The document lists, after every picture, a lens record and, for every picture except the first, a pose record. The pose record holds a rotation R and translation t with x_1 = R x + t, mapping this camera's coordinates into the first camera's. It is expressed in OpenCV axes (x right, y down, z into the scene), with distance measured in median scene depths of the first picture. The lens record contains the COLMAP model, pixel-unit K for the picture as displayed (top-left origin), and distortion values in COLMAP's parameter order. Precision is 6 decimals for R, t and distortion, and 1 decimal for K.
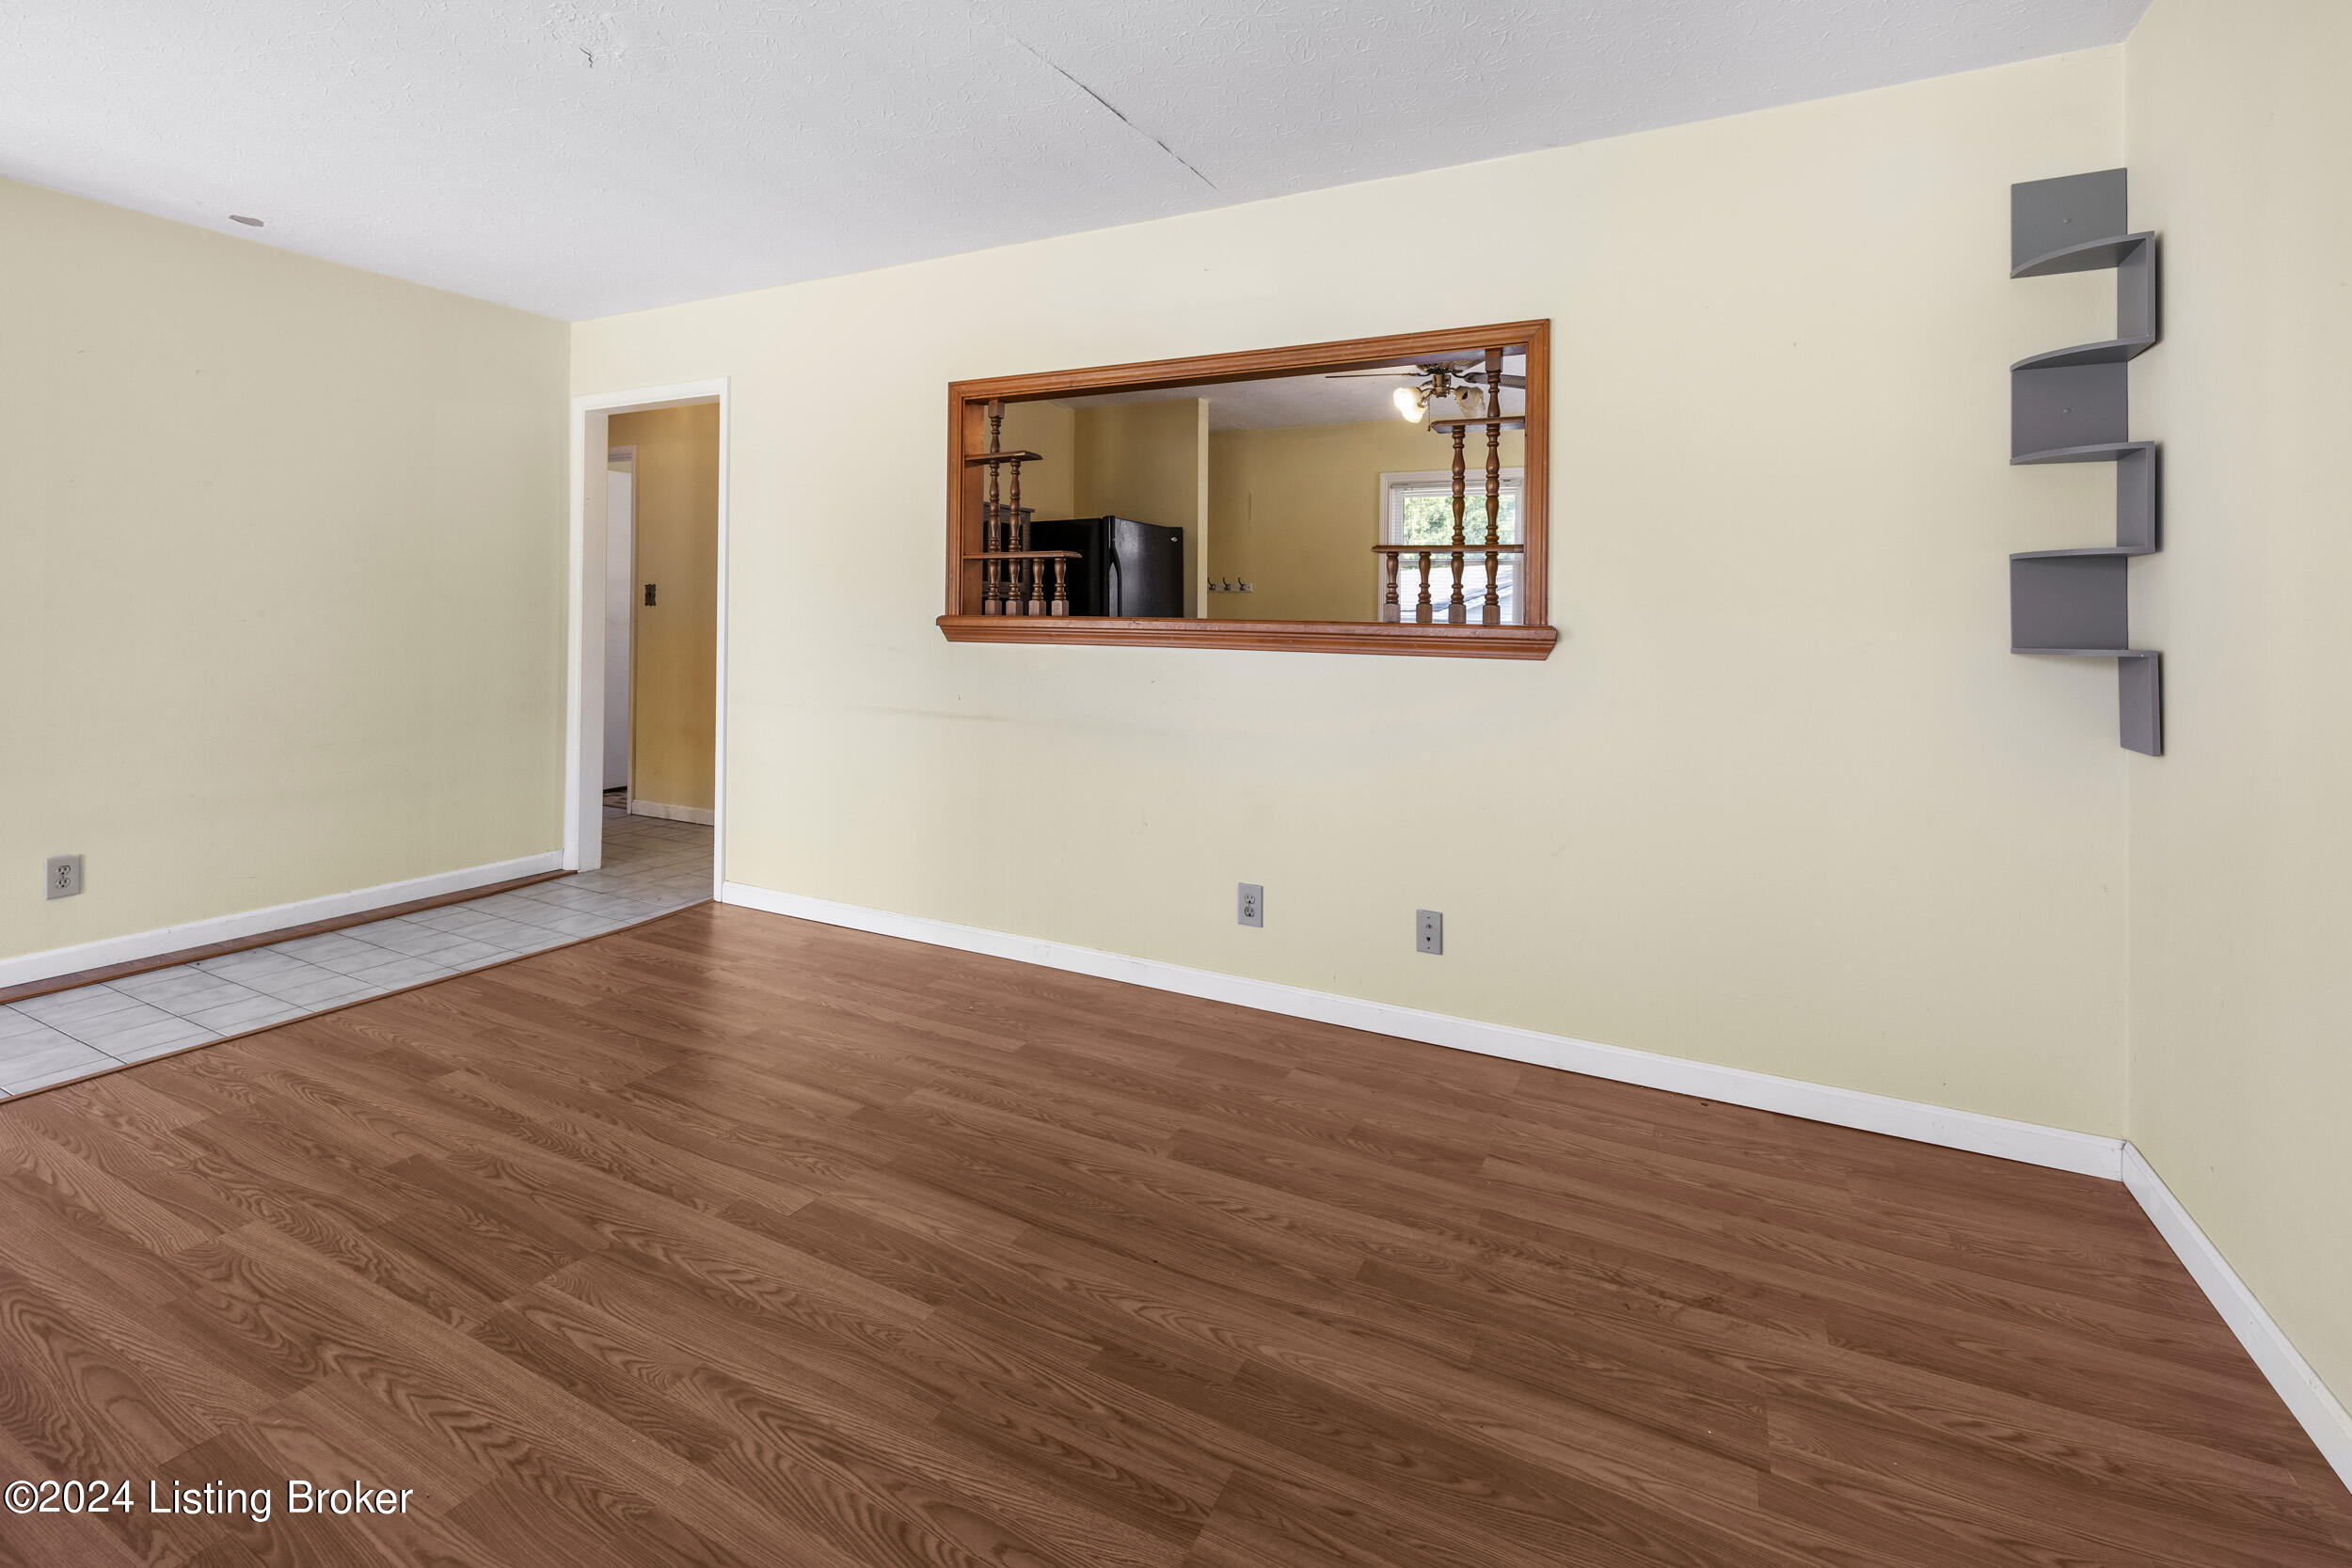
lens RADIAL K [[1052.7, 0, 1174.2], [0, 1052.7, 610.3], [0, 0, 1]] dist [-0.000110, -0.000287]
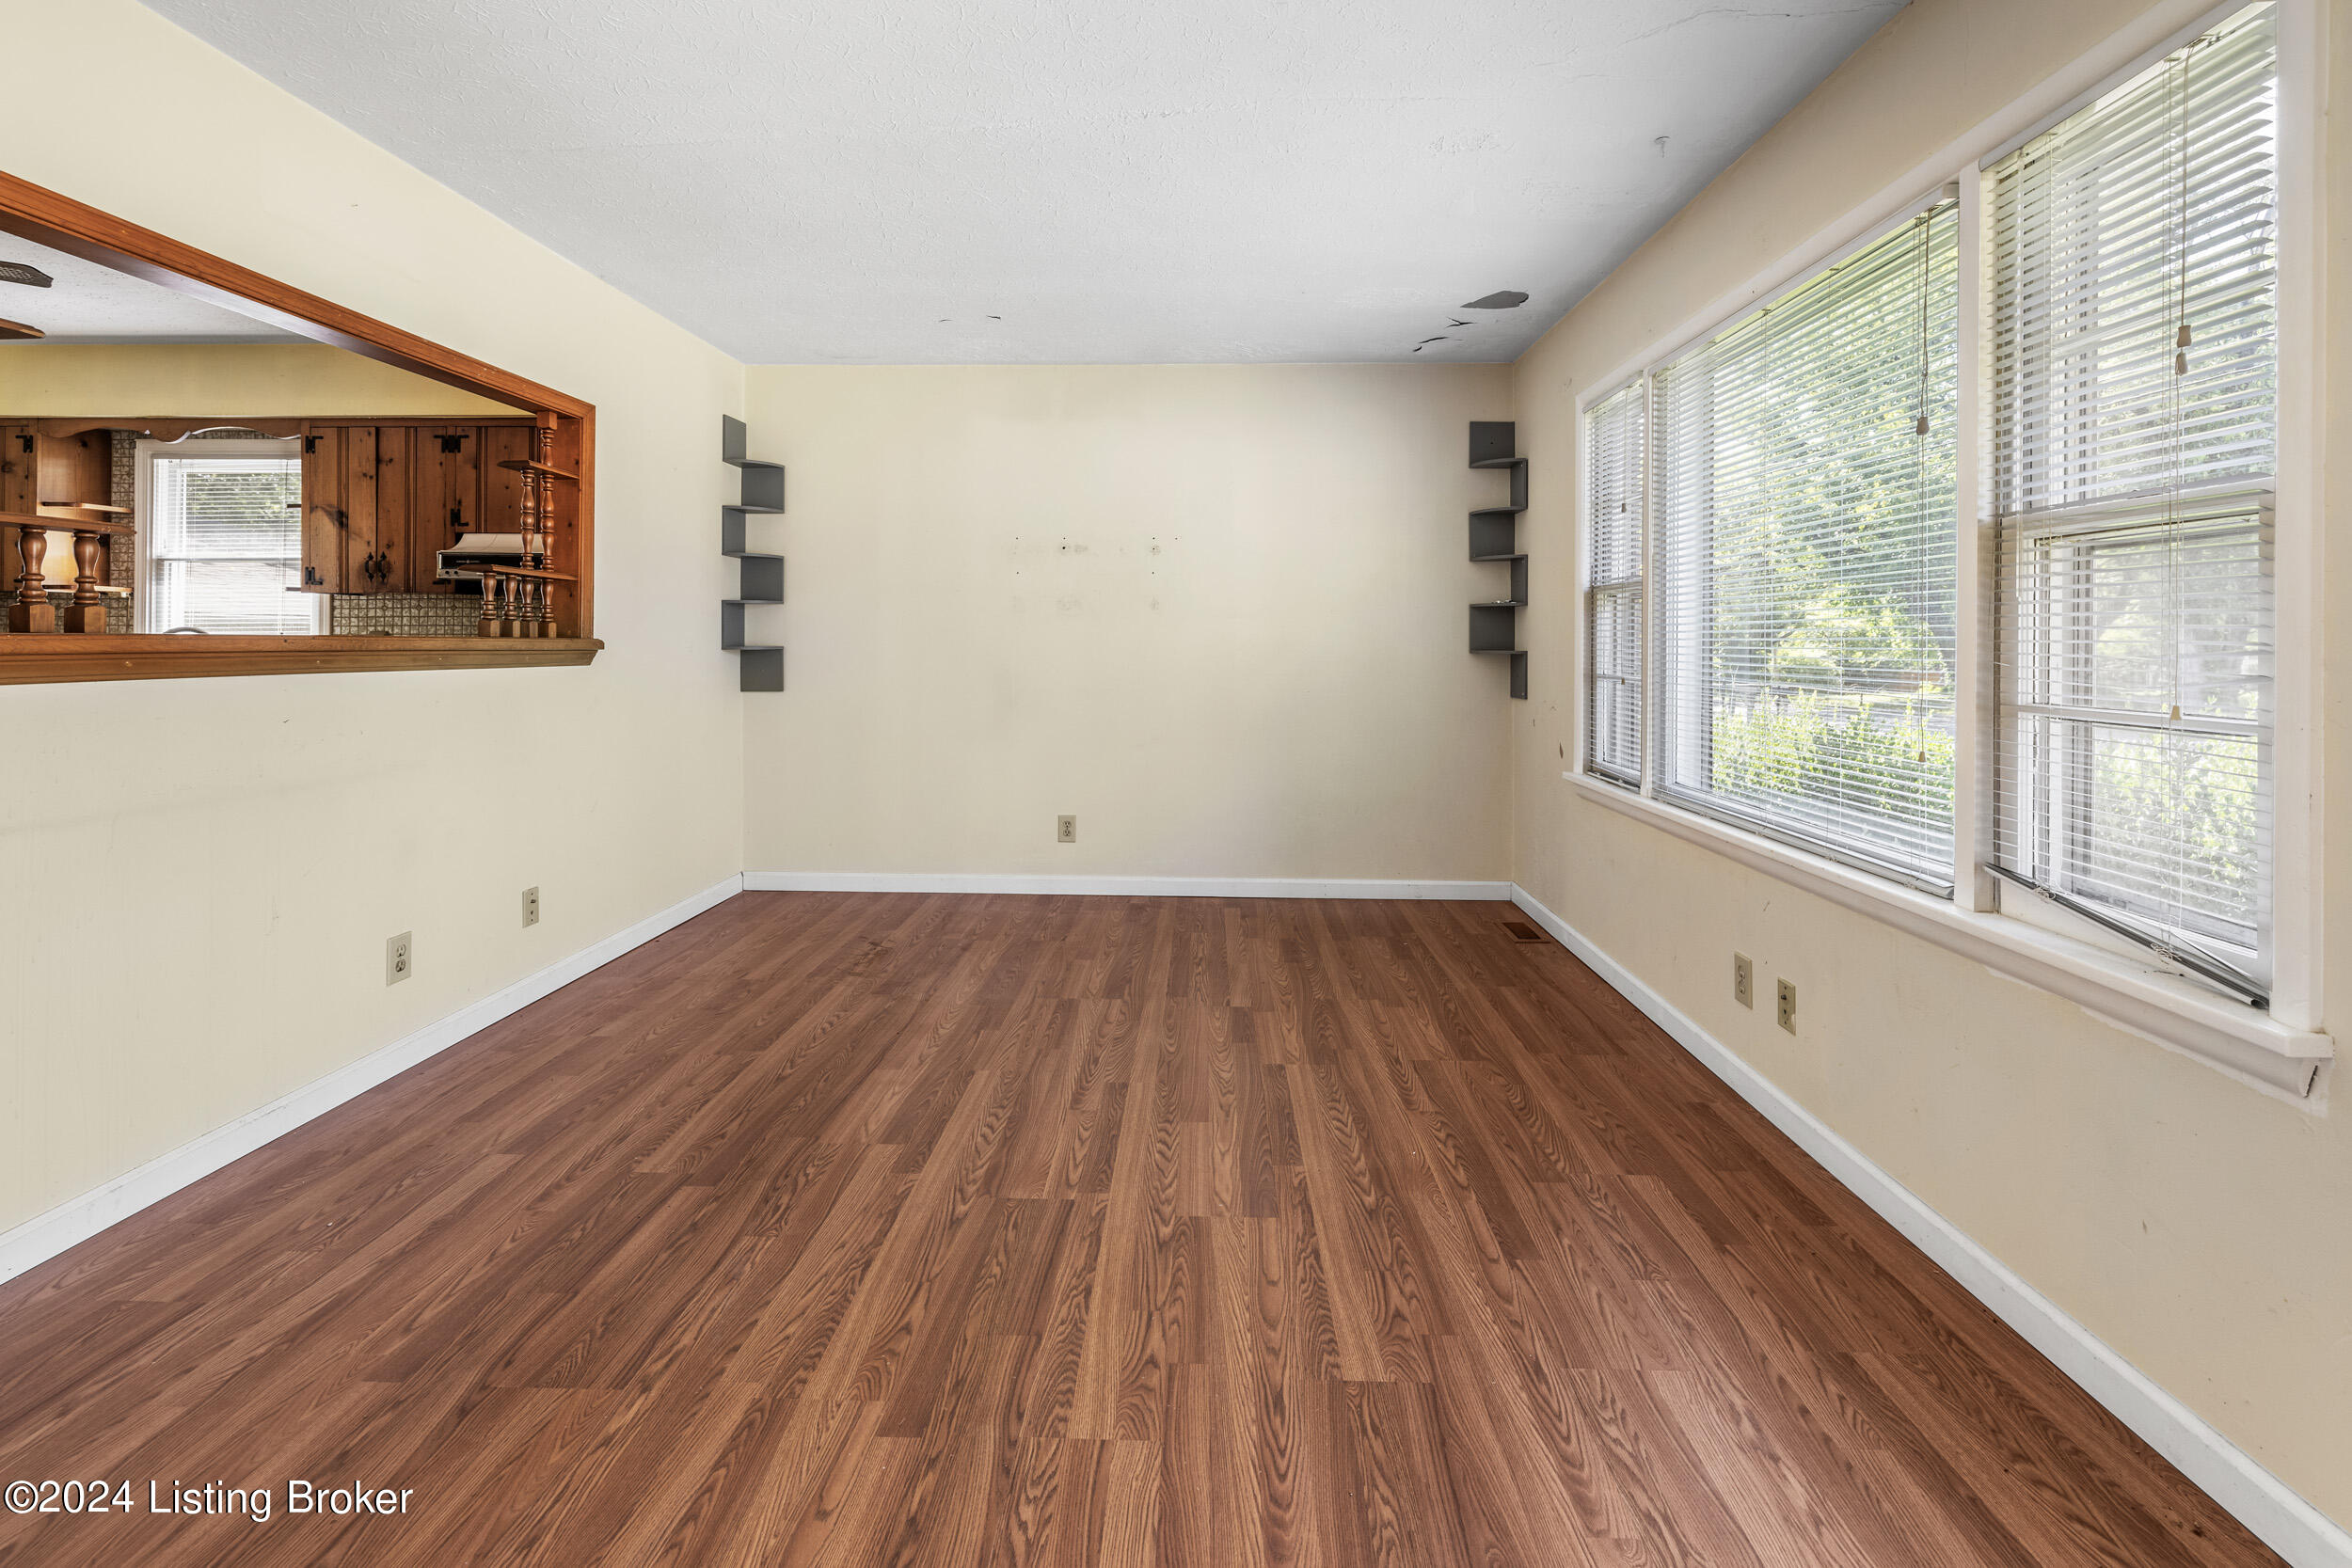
lens RADIAL K [[1032.3, 0, 1172.2], [0, 1032.3, 642.2], [0, 0, 1]] dist [0.000183, 0.000354]
pose [[-0.426808, -0.017023, 0.904182, -1.384463], [-0.017044, 0.999797, 0.010778, -0.007974], [-0.904181, -0.010811, -0.427012, 1.108480]]
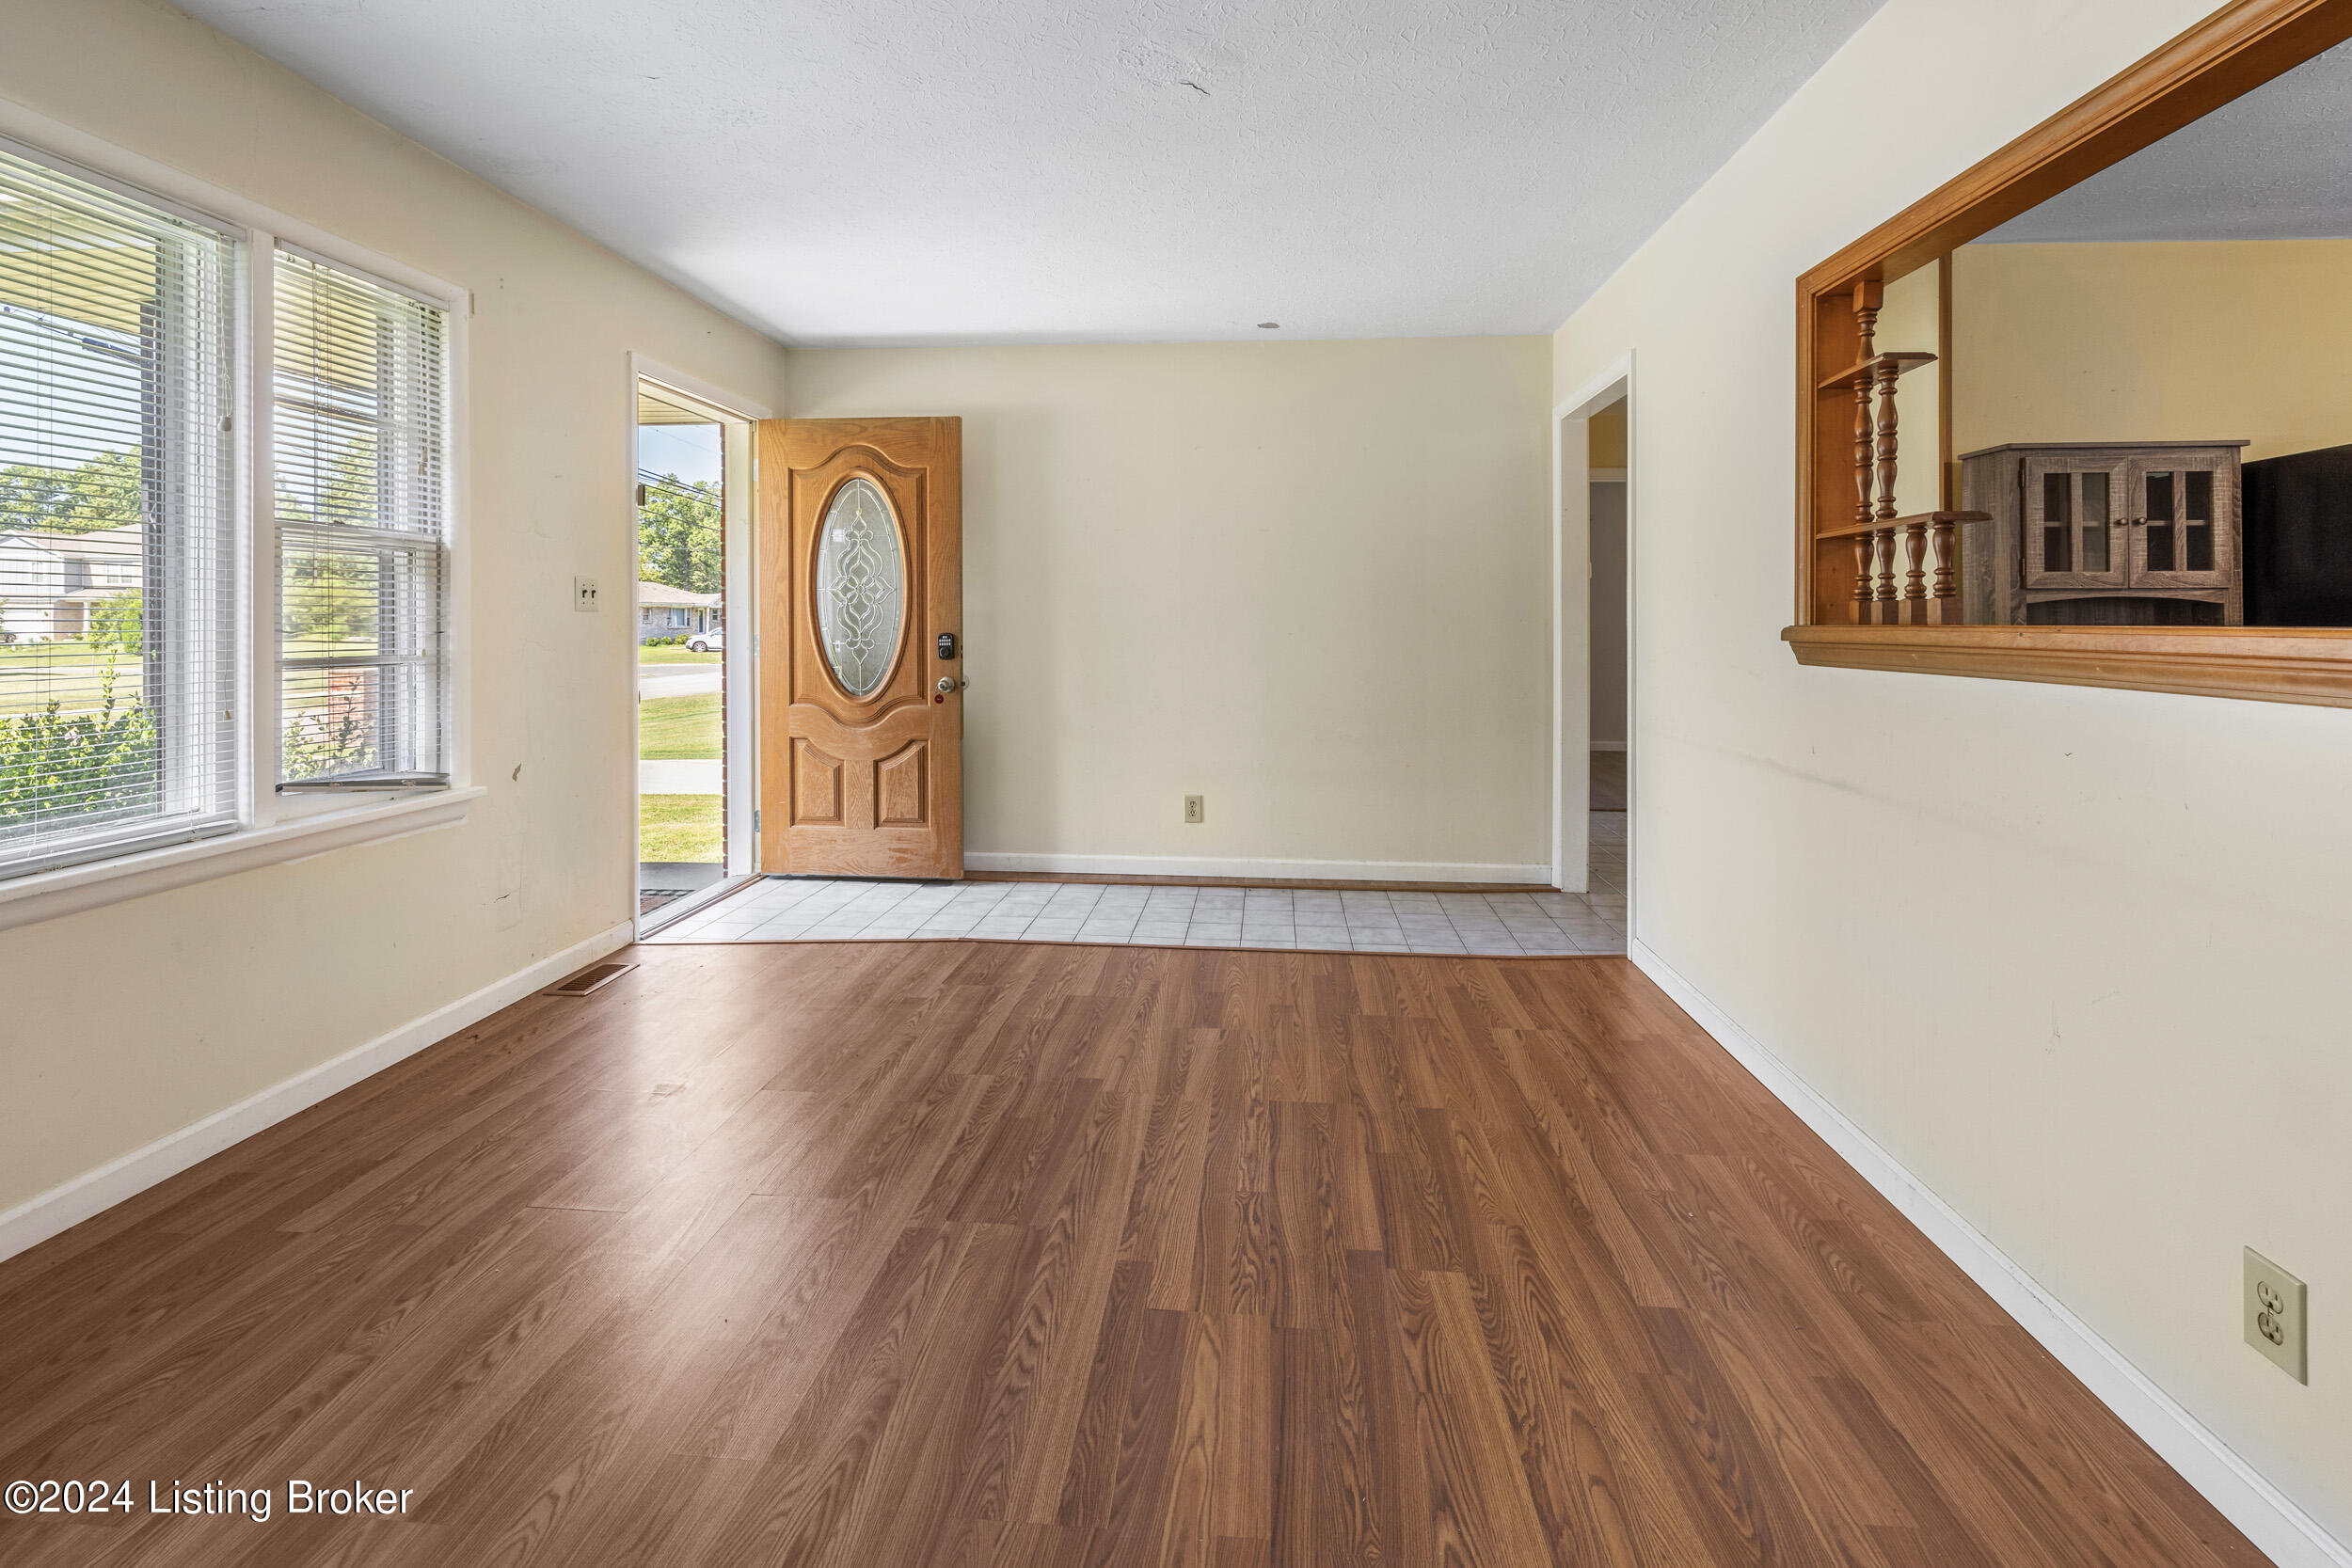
lens RADIAL K [[1043.3, 0, 1188.7], [0, 1043.3, 628.3], [0, 0, 1]] dist [0.001113, 0.000117]
pose [[0.387336, -0.006034, -0.921919, 0.406844], [0.005728, 0.999975, -0.004138, 0.011909], [0.921921, -0.003678, 0.387361, 0.627938]]
